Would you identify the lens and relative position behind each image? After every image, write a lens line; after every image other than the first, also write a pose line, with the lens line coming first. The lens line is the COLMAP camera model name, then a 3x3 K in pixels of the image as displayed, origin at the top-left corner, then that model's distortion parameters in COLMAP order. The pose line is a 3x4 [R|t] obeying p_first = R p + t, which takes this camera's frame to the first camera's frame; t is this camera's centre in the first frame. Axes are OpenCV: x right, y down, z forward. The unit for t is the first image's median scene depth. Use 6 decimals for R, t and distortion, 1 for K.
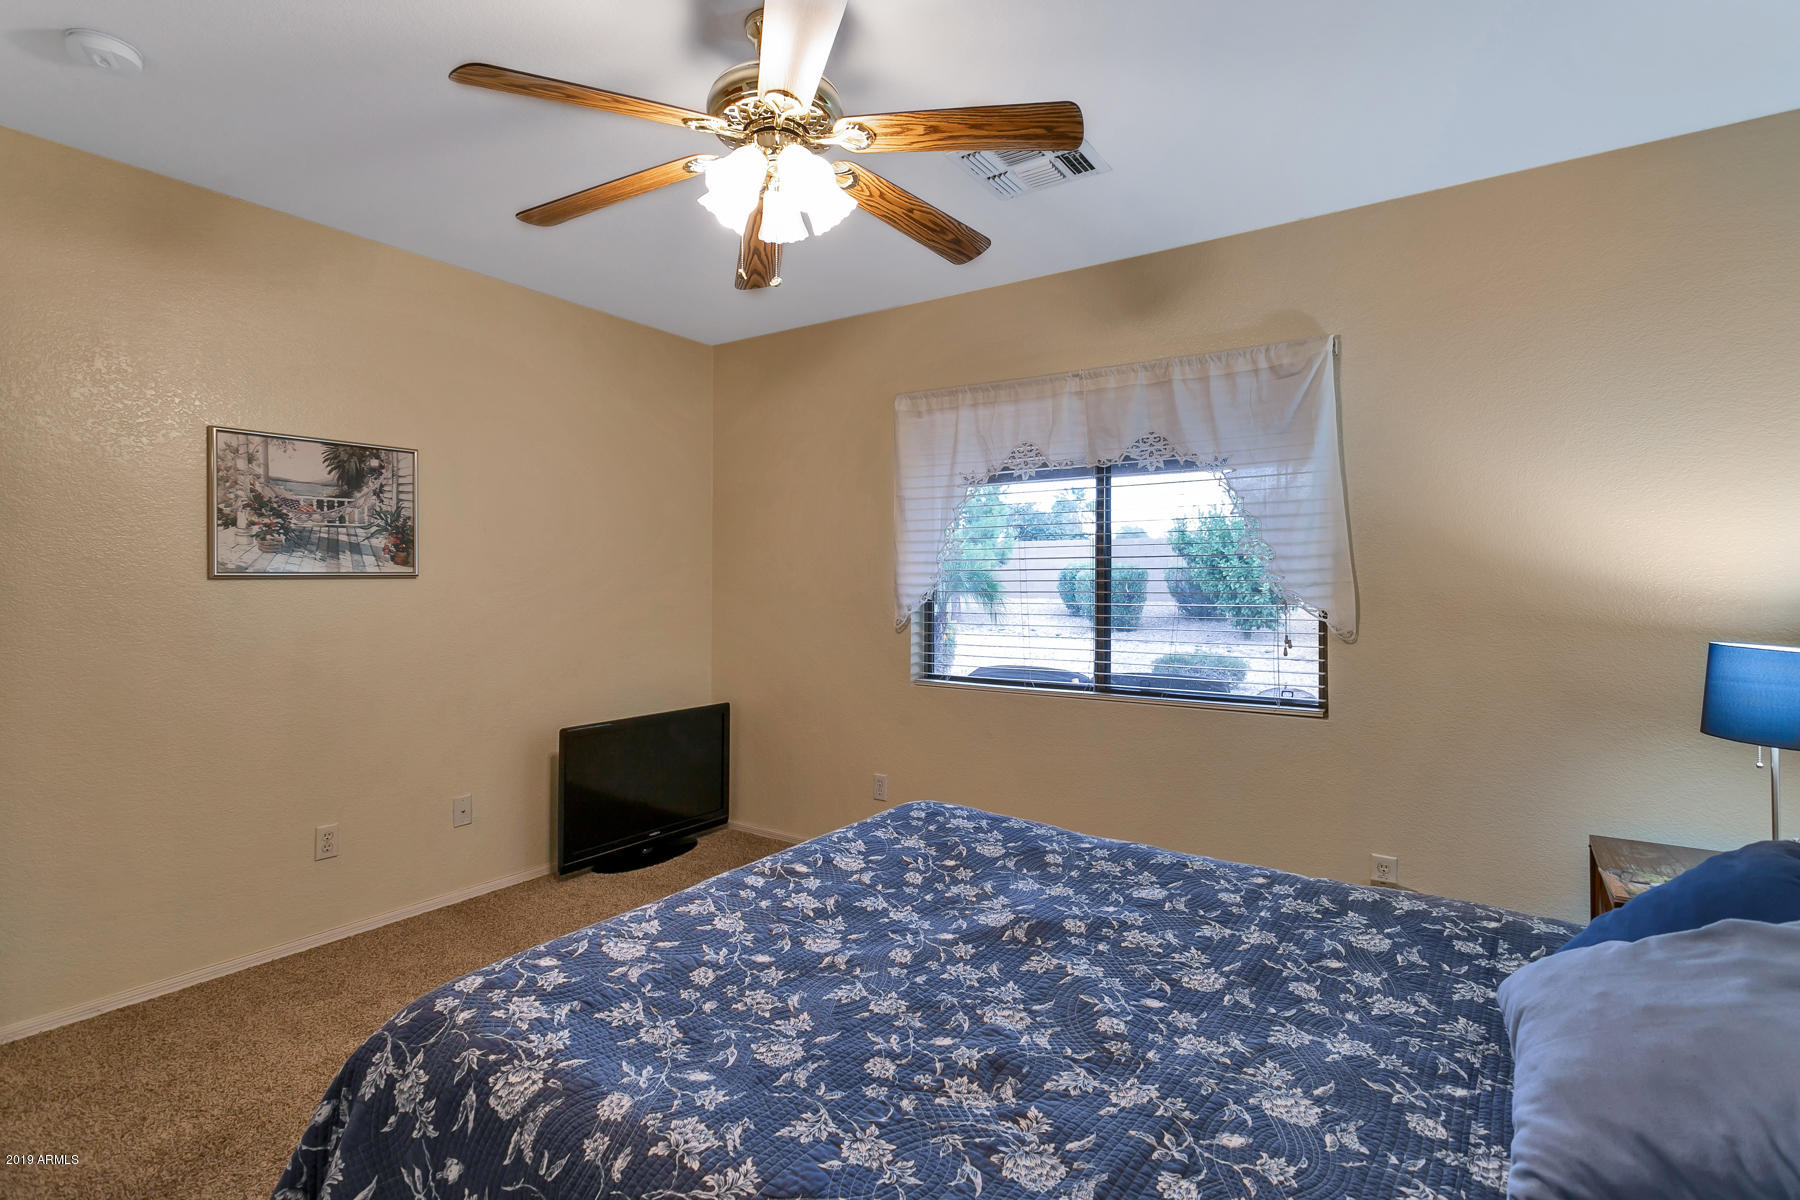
lens RADIAL K [[854.9, 0, 898.6], [0, 854.9, 581.4], [0, 0, 1]] dist [0.000401, 0.000869]
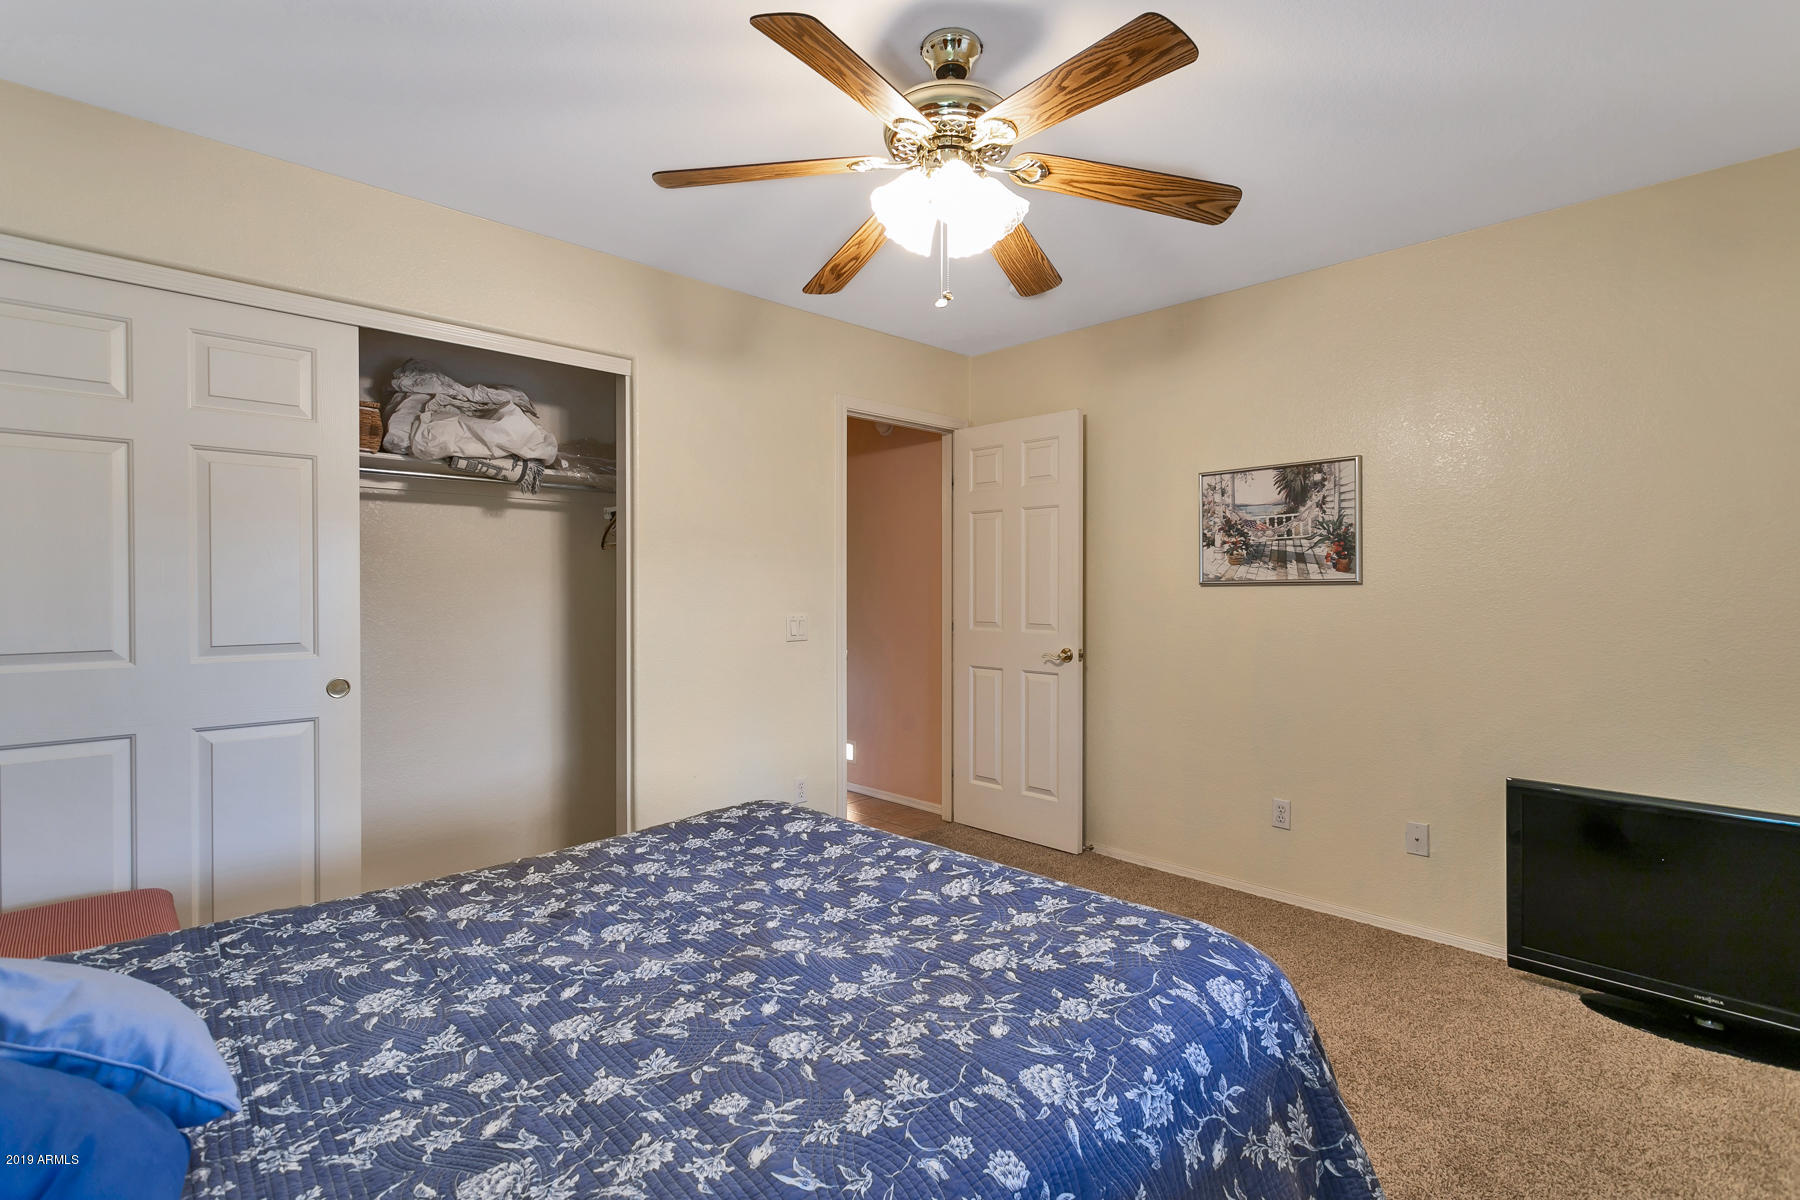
lens RADIAL K [[851.9, 0, 900.0], [0, 851.9, 600.0], [0, 0, 1]] dist [0.001746, -0.000008]
pose [[-0.195720, 0.012351, -0.980582, 0.582416], [-0.001238, 0.999917, 0.012842, 0.002421], [0.980659, 0.003728, -0.195688, 0.756332]]
